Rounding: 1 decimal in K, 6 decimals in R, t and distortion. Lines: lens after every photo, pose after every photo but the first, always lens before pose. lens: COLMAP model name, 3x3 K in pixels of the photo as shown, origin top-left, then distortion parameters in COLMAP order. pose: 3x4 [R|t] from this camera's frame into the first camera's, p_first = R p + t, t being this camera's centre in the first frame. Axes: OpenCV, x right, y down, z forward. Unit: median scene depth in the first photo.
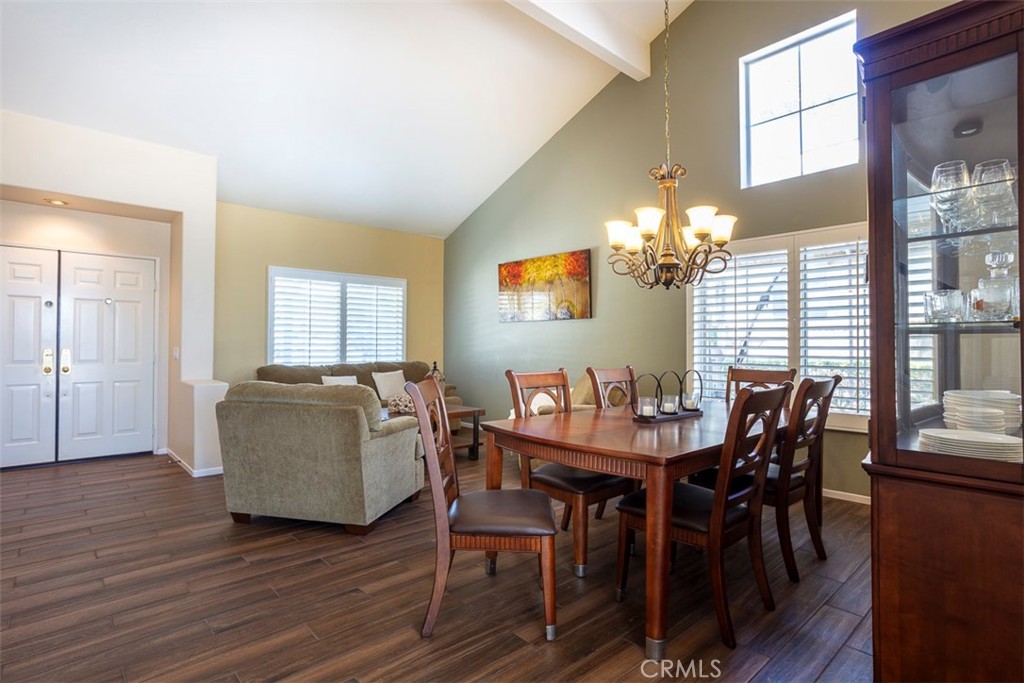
lens RADIAL K [[508.3, 0, 512.0], [0, 508.3, 341.5], [0, 0, 1]] dist [-0.001500, -0.000170]
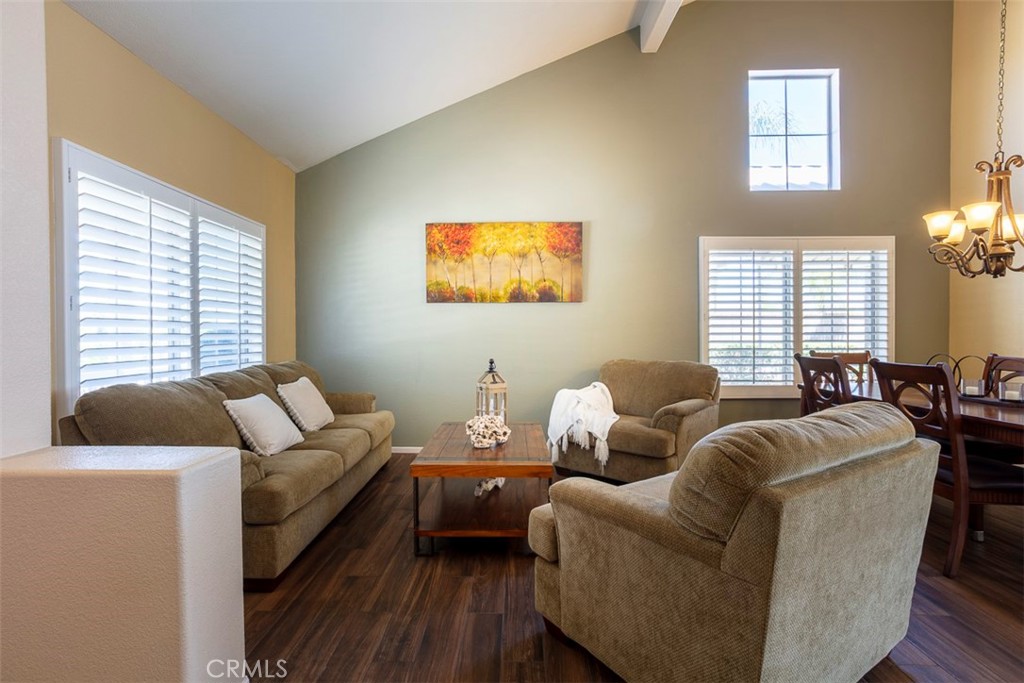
lens RADIAL K [[485.5, 0, 512.0], [0, 485.5, 341.5], [0, 0, 1]] dist [-0.025212, -0.000174]
pose [[0.693627, -0.020155, 0.720052, -0.505436], [0.002913, 0.999679, 0.025176, 0.000687], [-0.720328, -0.015366, 0.693463, 0.483486]]
